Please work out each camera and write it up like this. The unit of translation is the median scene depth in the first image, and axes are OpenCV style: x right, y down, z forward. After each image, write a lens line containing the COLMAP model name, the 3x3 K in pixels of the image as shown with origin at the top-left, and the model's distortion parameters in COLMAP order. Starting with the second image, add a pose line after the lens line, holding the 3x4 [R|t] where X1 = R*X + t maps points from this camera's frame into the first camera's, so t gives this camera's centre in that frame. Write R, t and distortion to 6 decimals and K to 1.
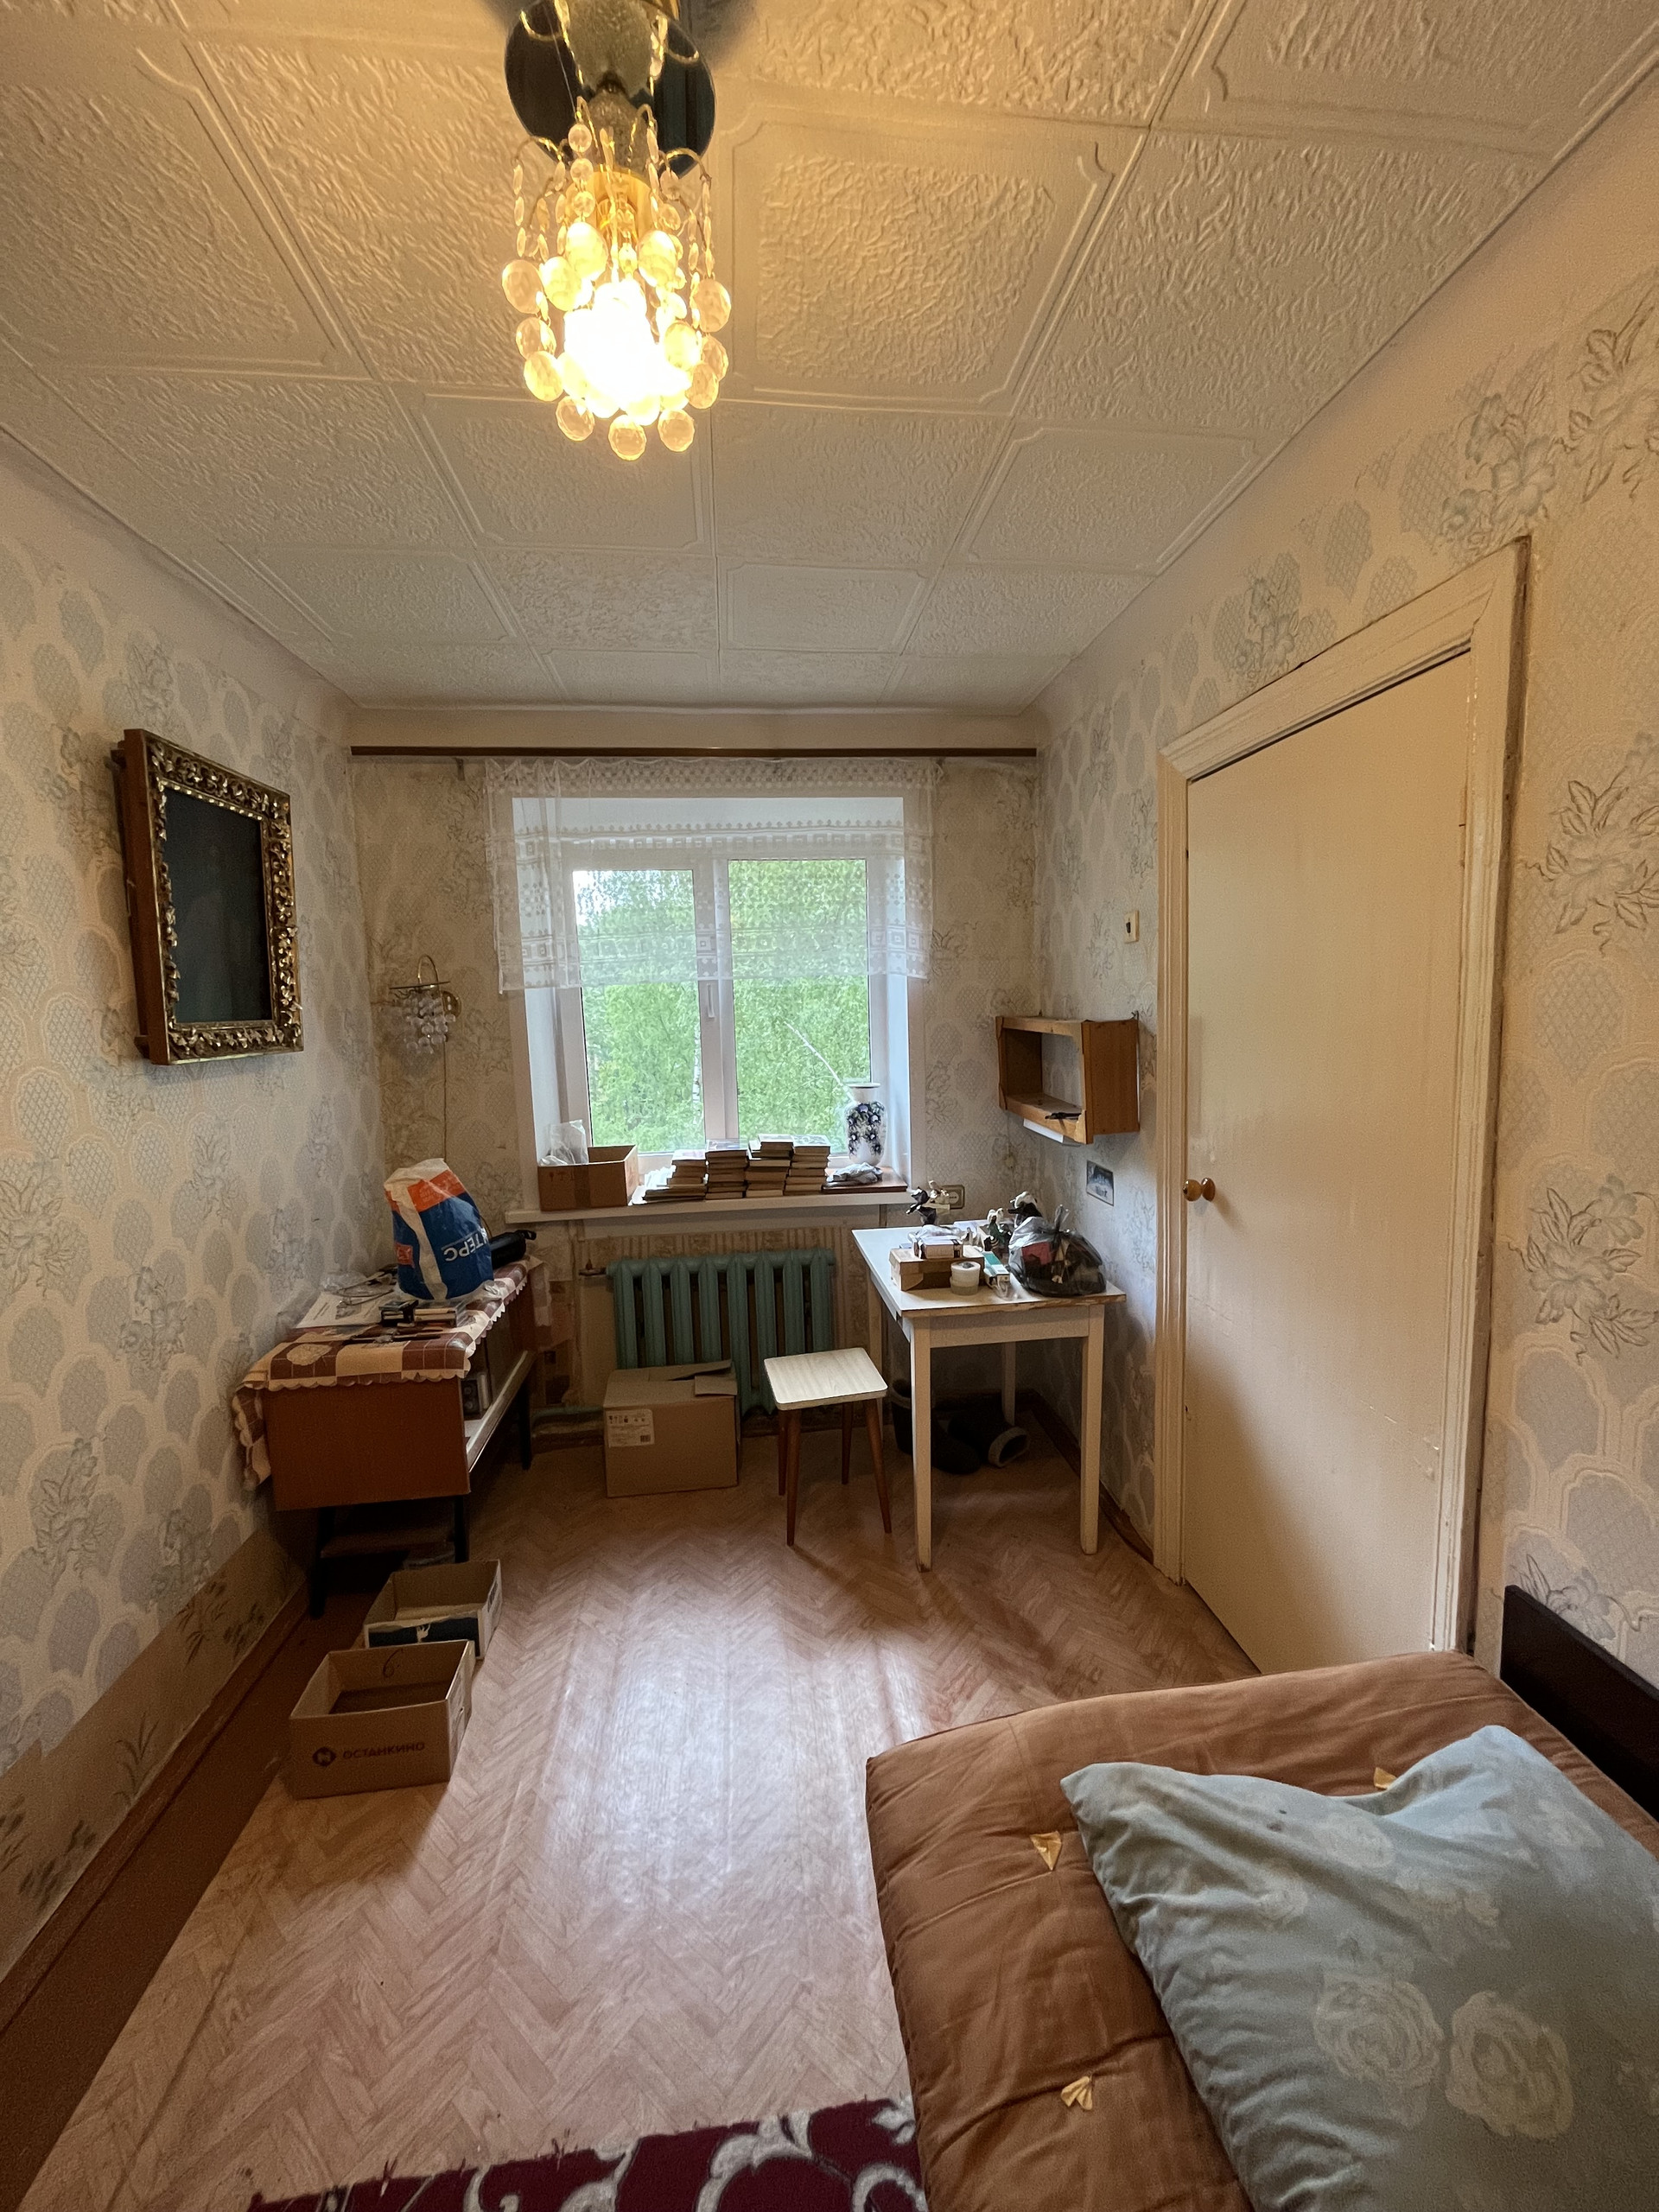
lens RADIAL K [[888.6, 0, 842.9], [0, 888.6, 1107.0], [0, 0, 1]] dist [-0.001218, -0.001339]
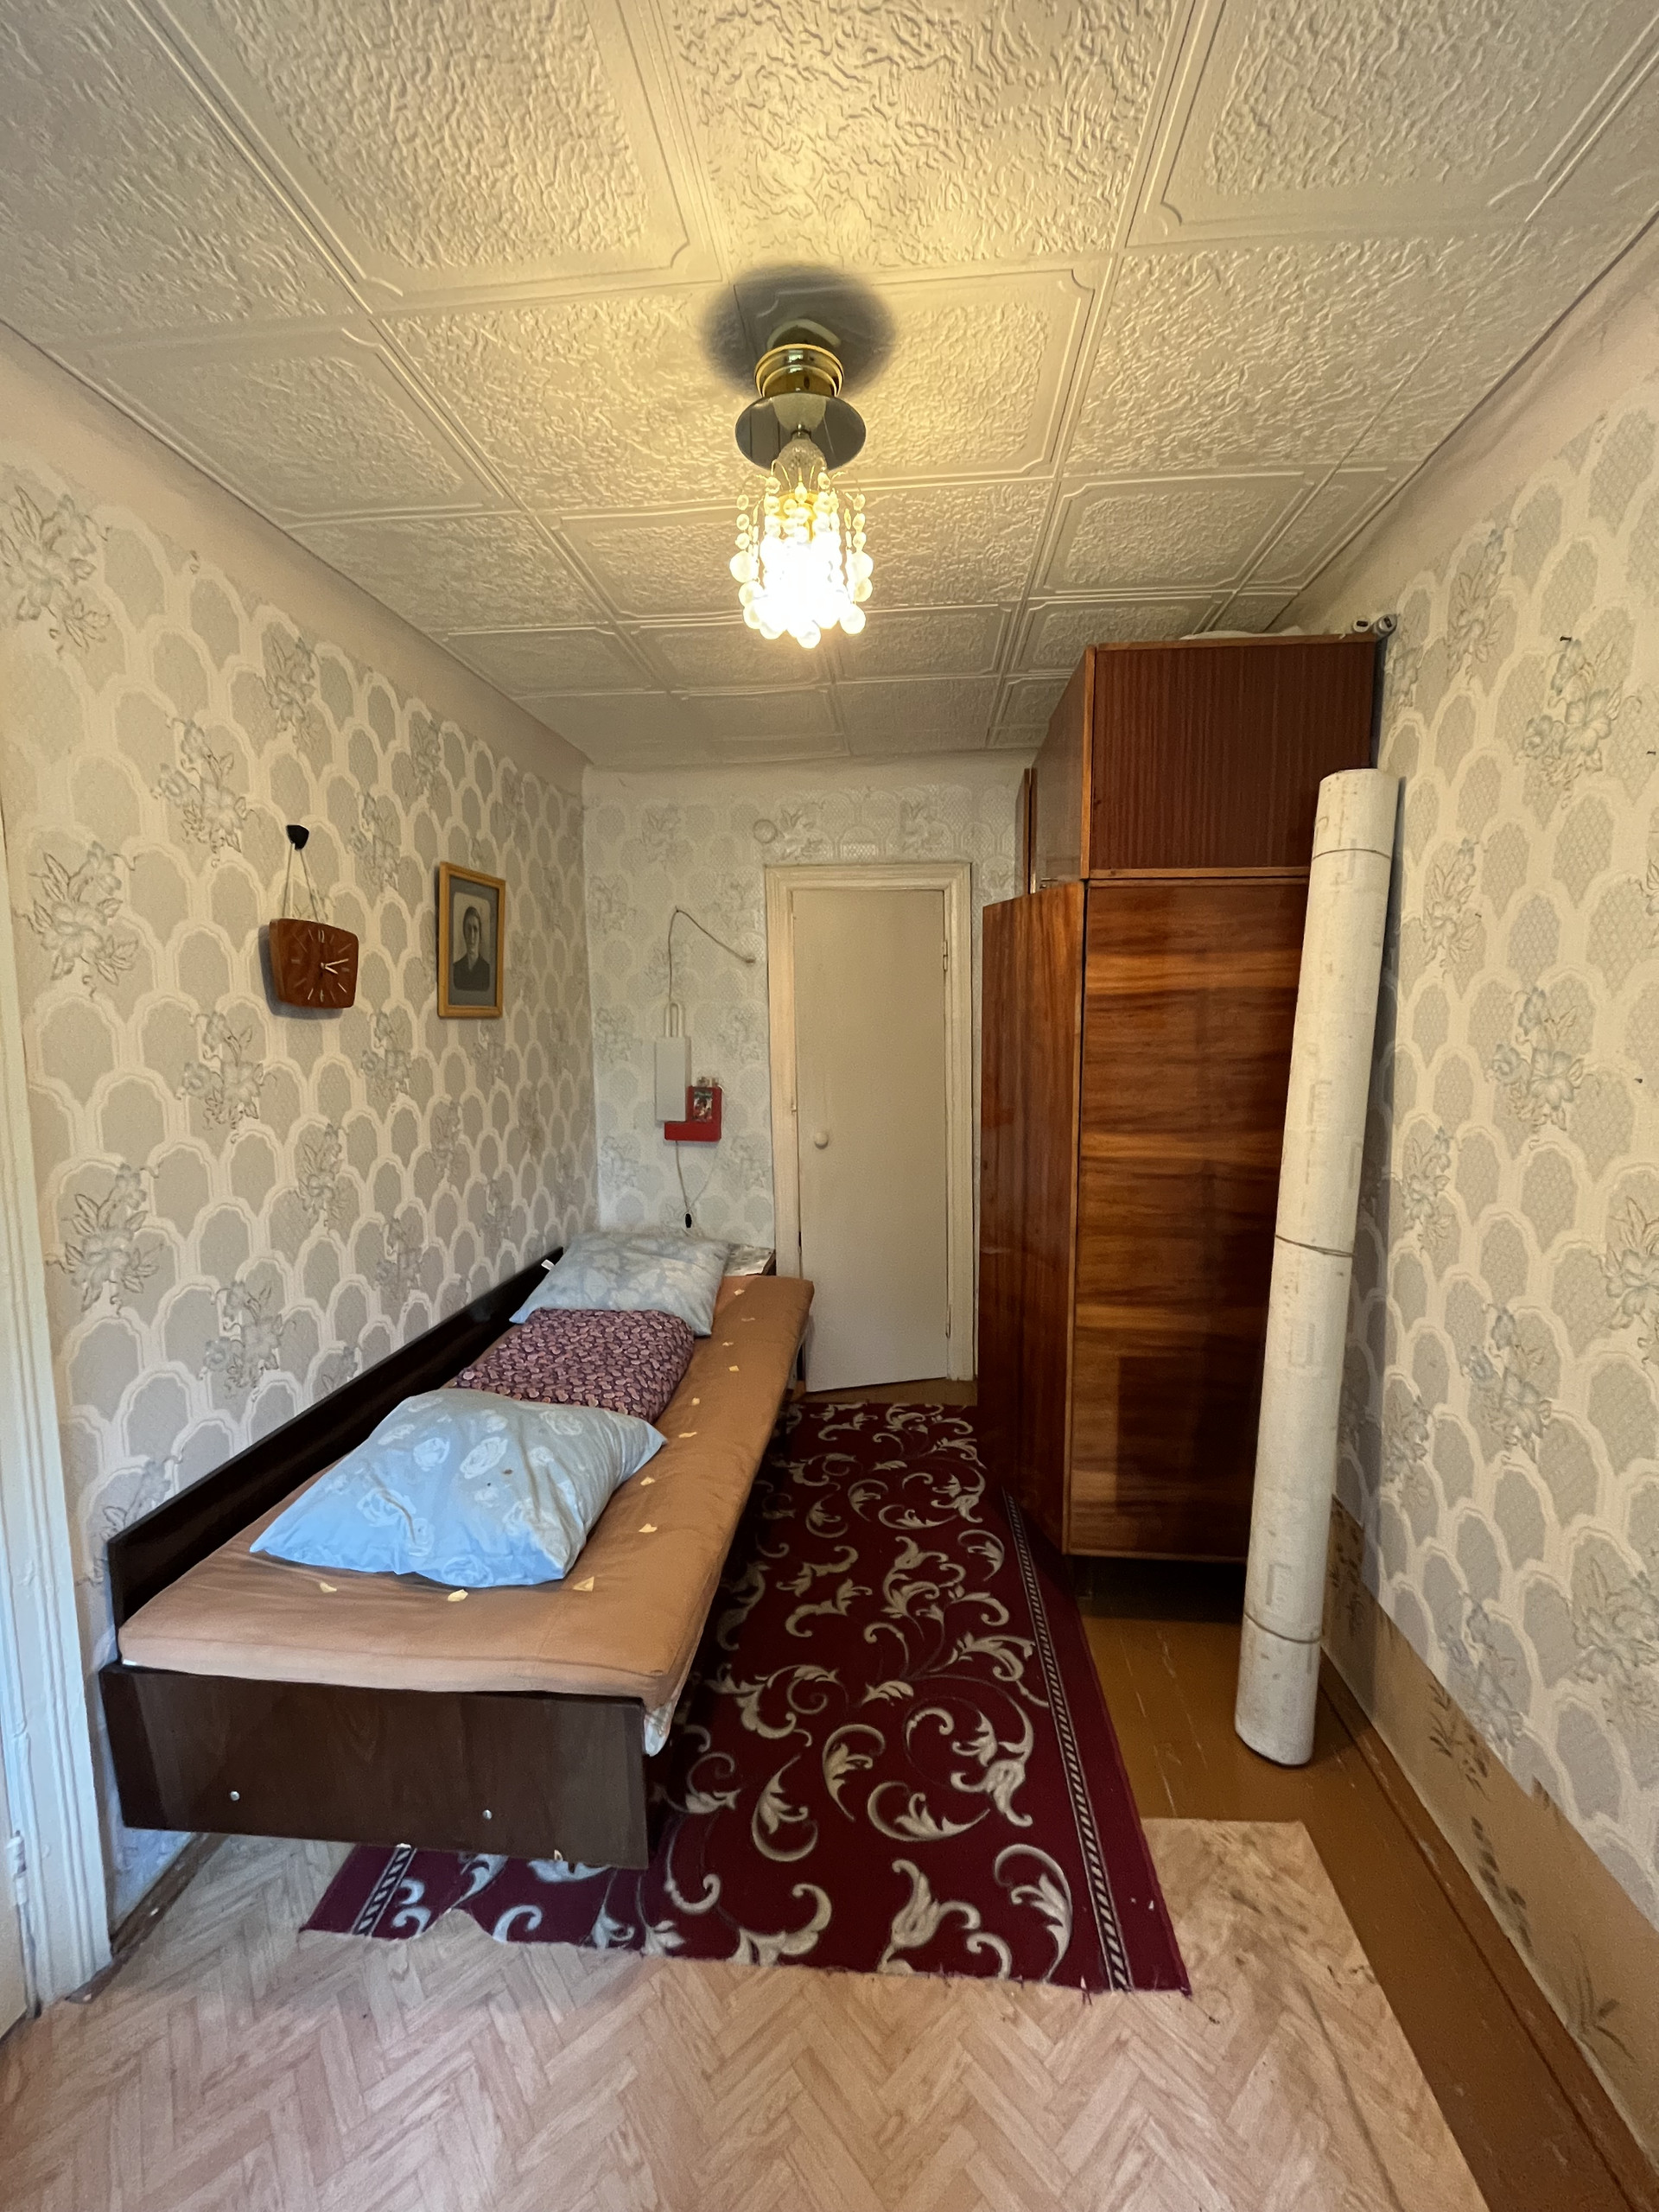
lens RADIAL K [[888.6, 0, 838.6], [0, 888.6, 1102.7], [0, 0, 1]] dist [-0.001218, -0.001339]
pose [[-0.980380, 0.013739, 0.196639, -0.434142], [0.055001, 0.977014, 0.205956, -0.215434], [-0.189289, 0.212730, -0.958601, 1.915319]]
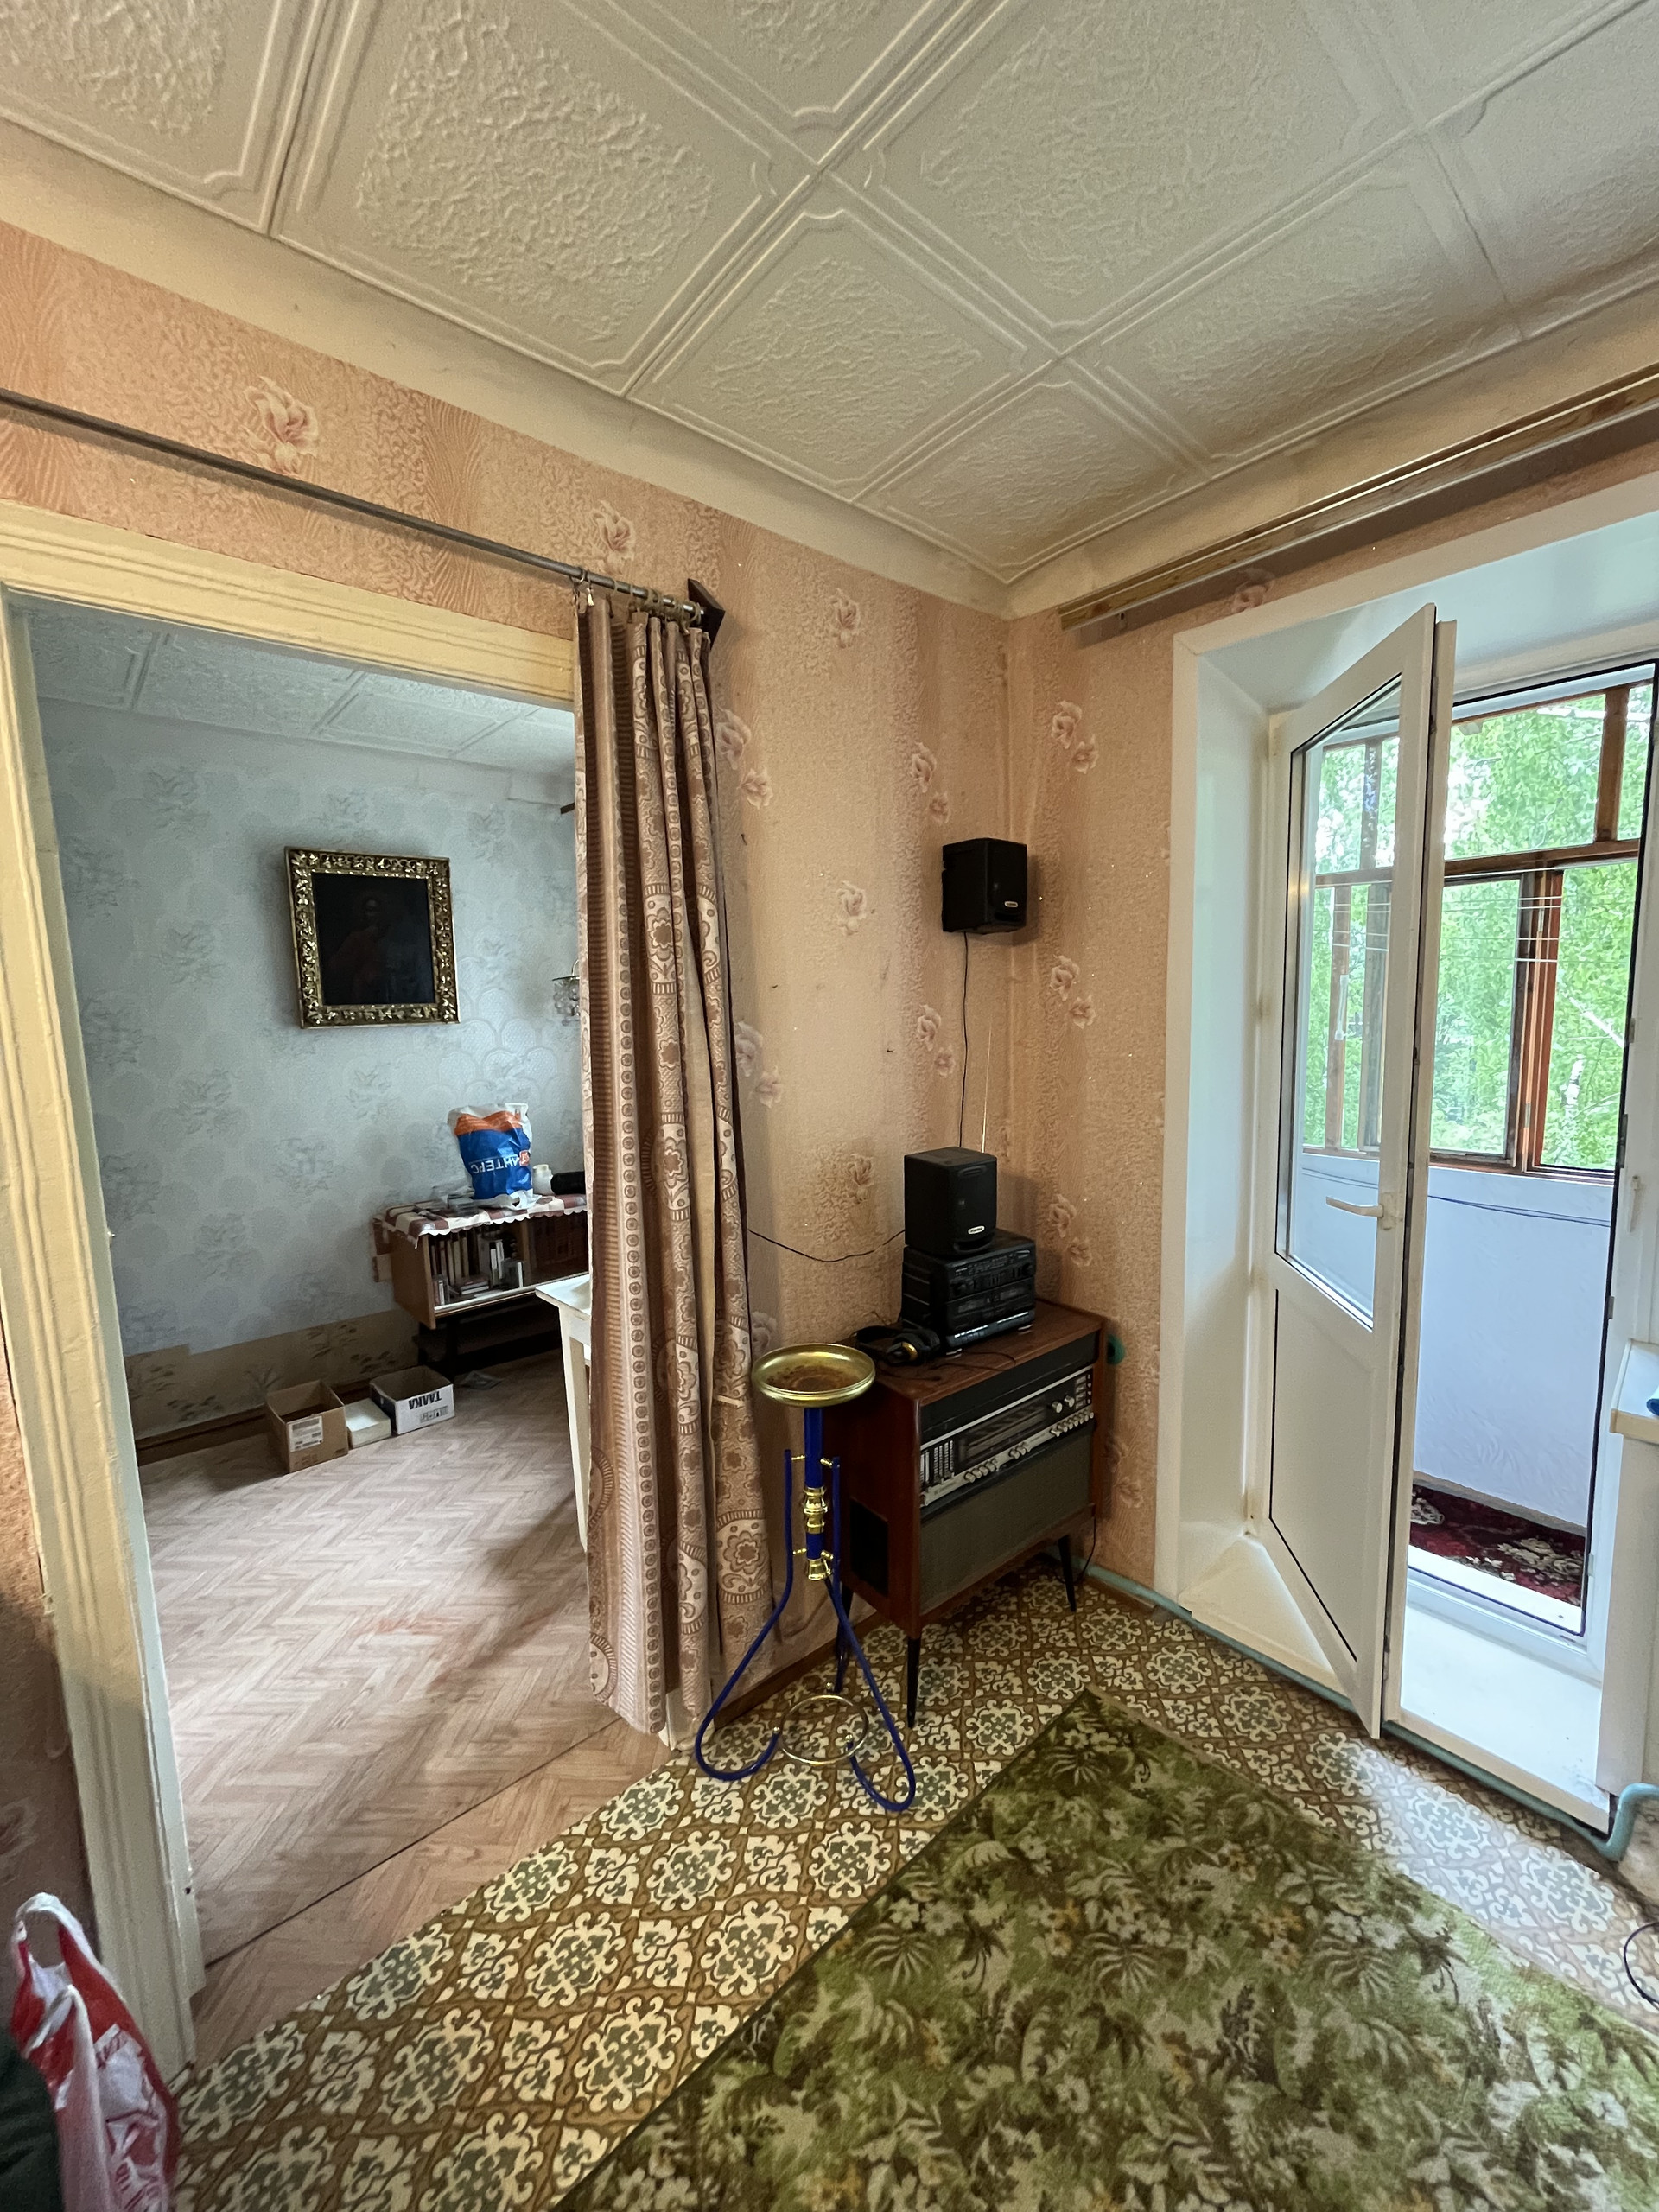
lens RADIAL K [[888.6, 0, 825.6], [0, 888.6, 1104.4], [0, 0, 1]] dist [-0.001218, -0.001339]
pose [[0.569014, 0.102894, -0.815865, 2.069216], [-0.074952, 0.994501, 0.073149, -0.168060], [0.818905, 0.019528, 0.573597, 1.277816]]
